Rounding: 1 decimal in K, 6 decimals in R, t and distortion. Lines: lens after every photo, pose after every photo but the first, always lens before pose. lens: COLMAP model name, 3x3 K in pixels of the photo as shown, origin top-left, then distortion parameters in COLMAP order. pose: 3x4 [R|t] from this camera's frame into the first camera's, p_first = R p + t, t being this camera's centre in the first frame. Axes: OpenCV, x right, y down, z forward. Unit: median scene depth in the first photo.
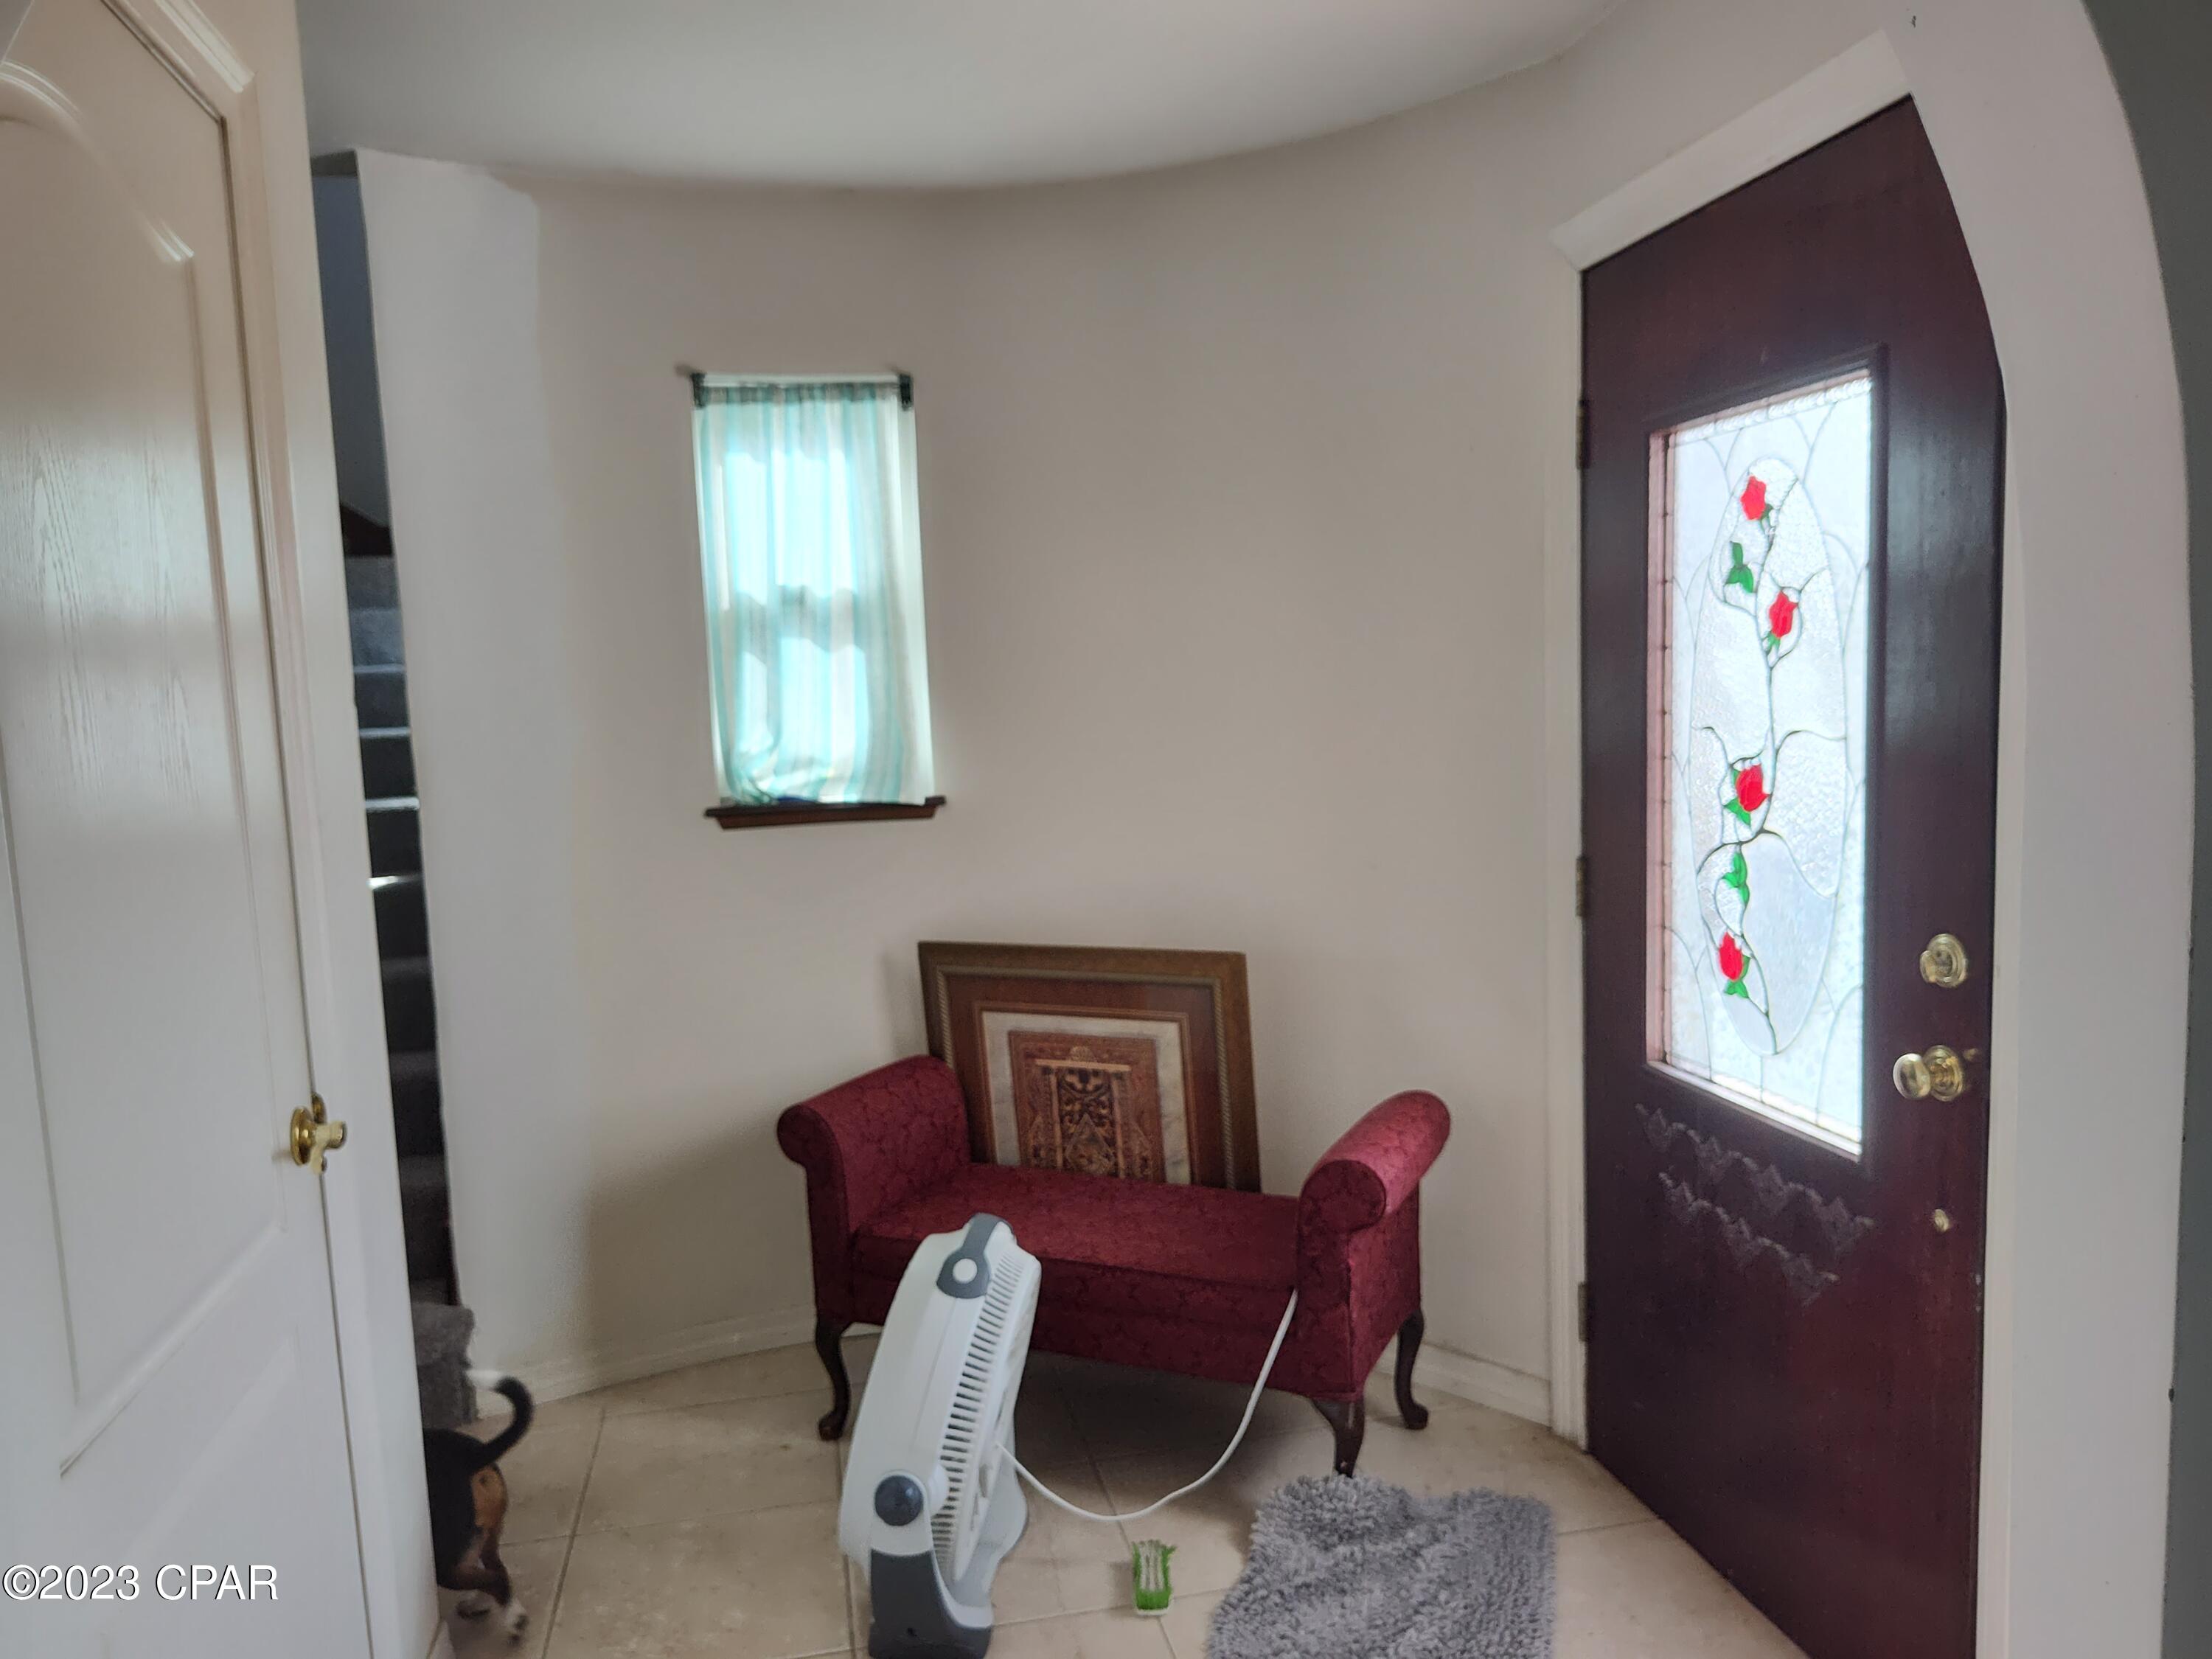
lens RADIAL K [[1532.4, 0, 1099.4], [0, 1532.4, 828.3], [0, 0, 1]] dist [0.027050, -0.005476]
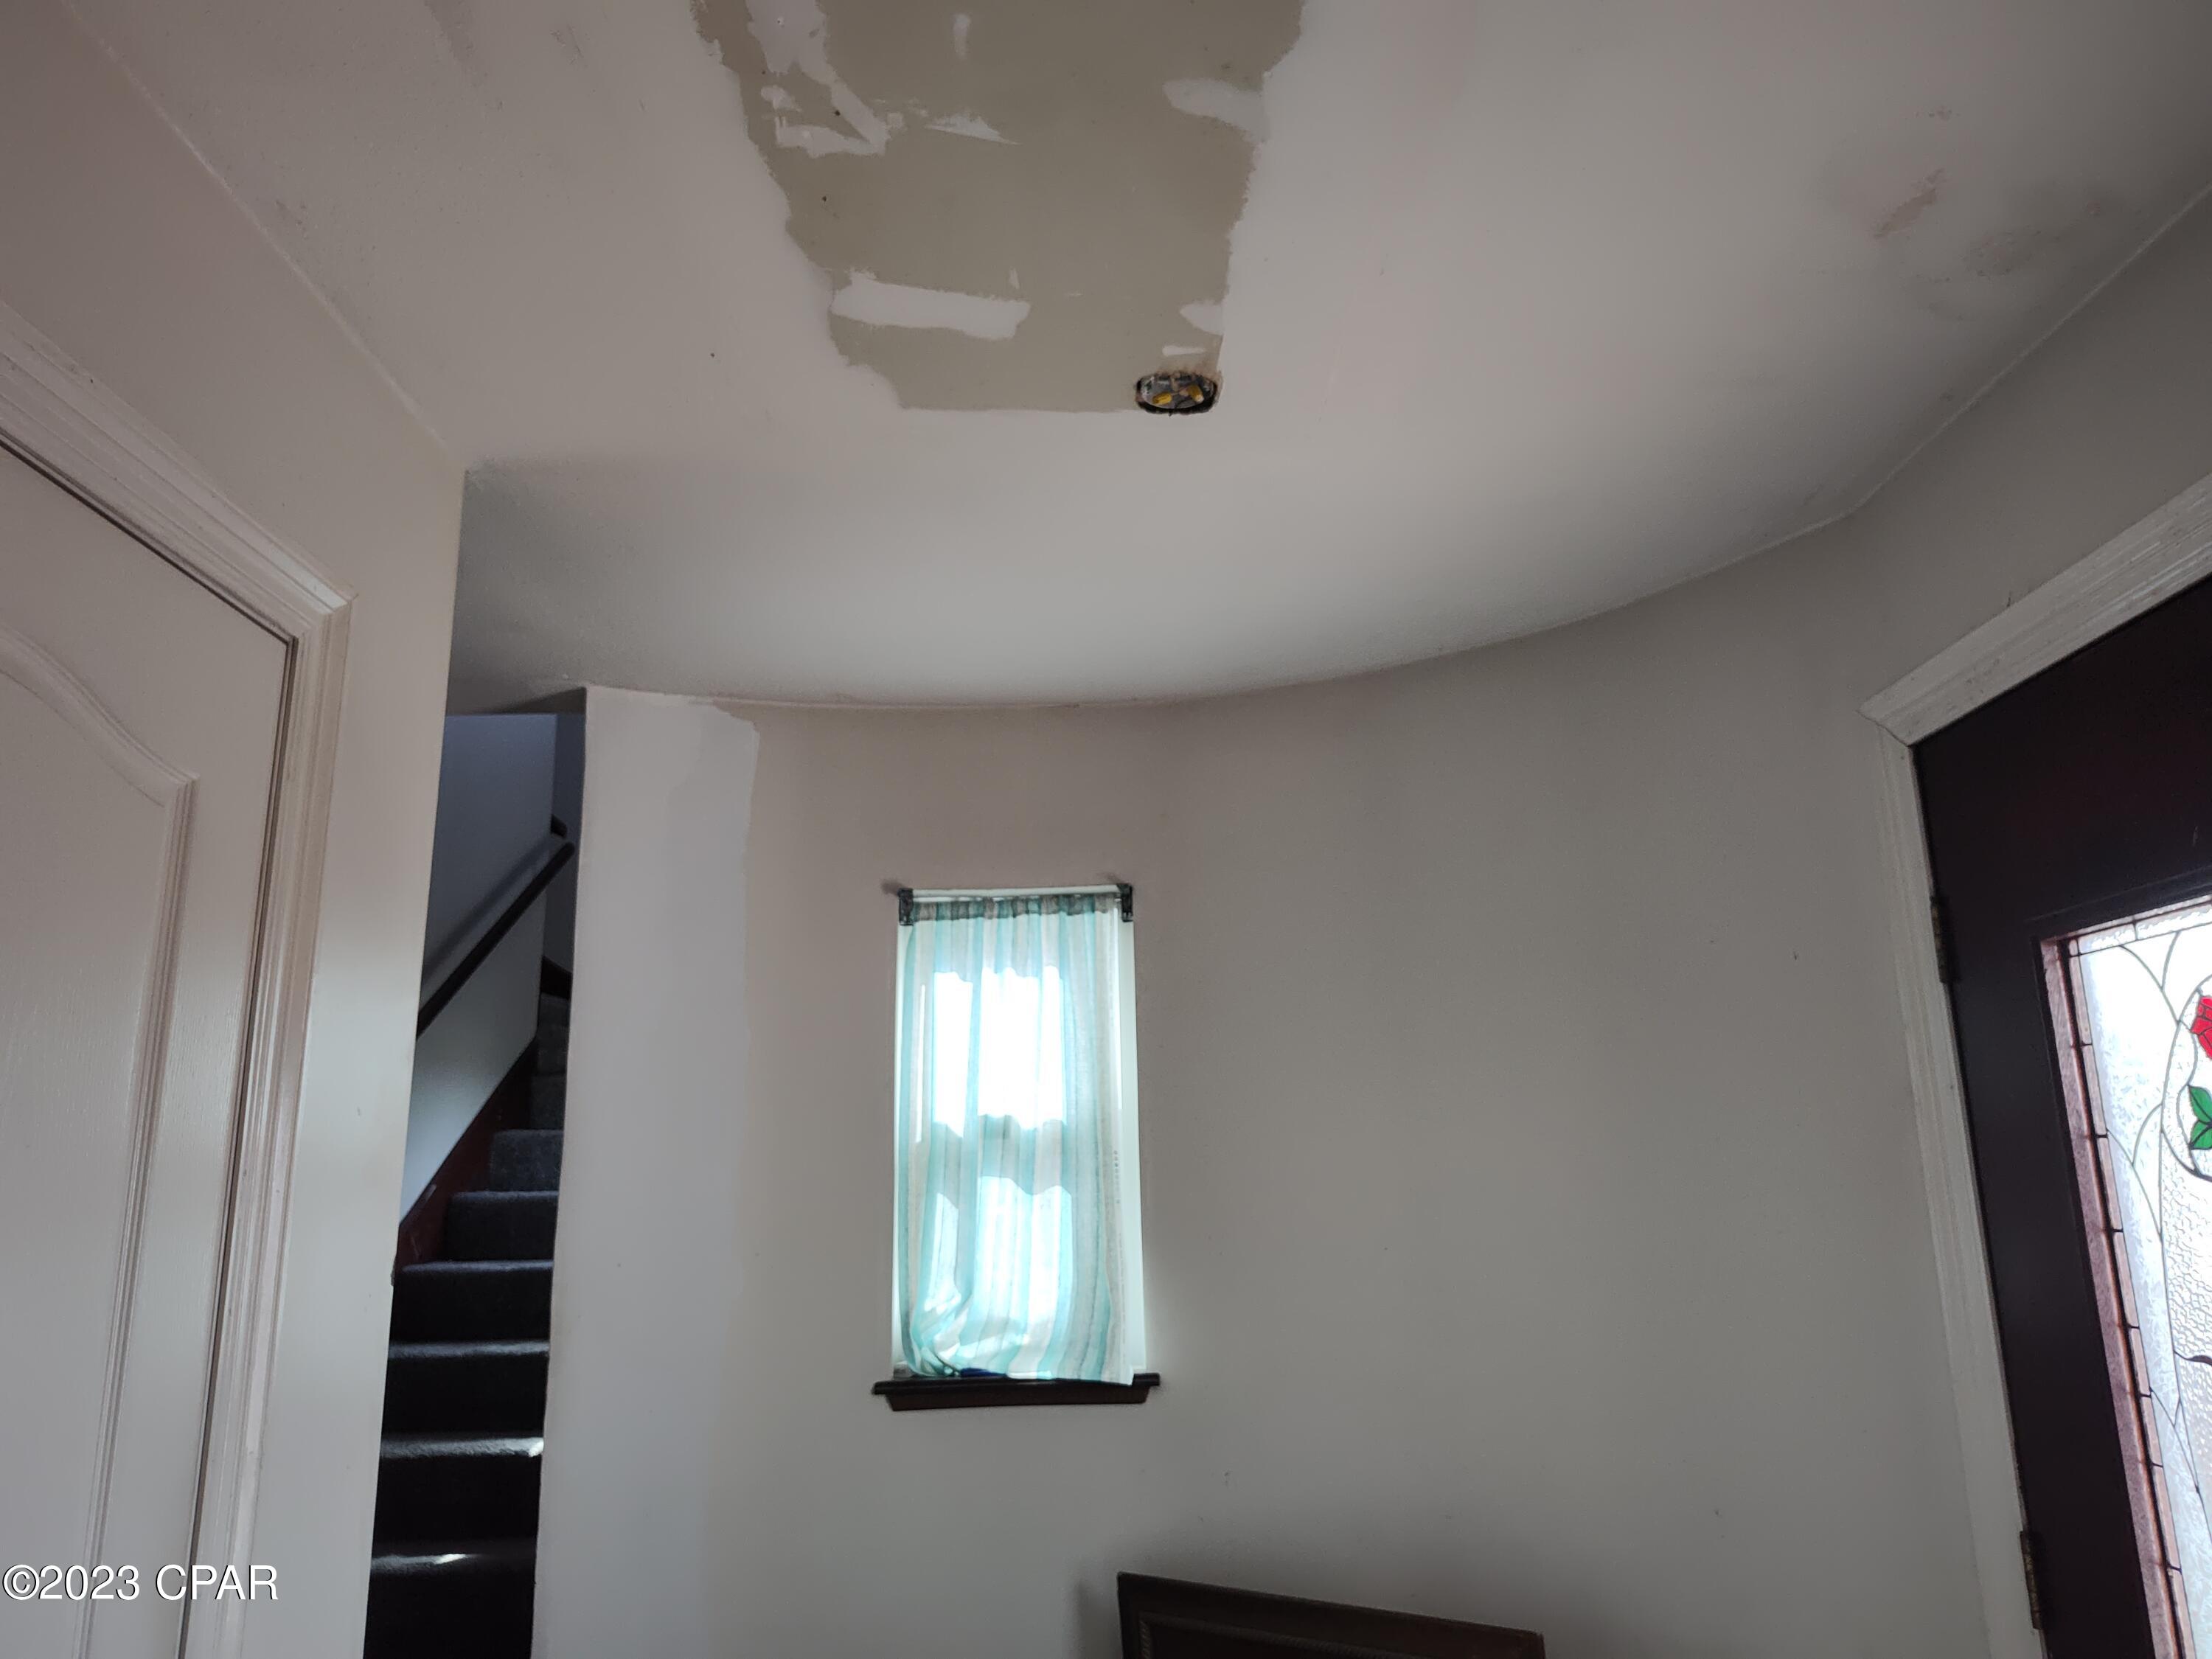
lens RADIAL K [[1532.4, 0, 1113.5], [0, 1532.4, 824.5], [0, 0, 1]] dist [0.027050, -0.005476]
pose [[0.979347, -0.029665, -0.199998, 0.049600], [-0.036009, 0.947773, -0.316906, -0.039598], [0.198954, 0.317563, 0.927131, 0.140331]]
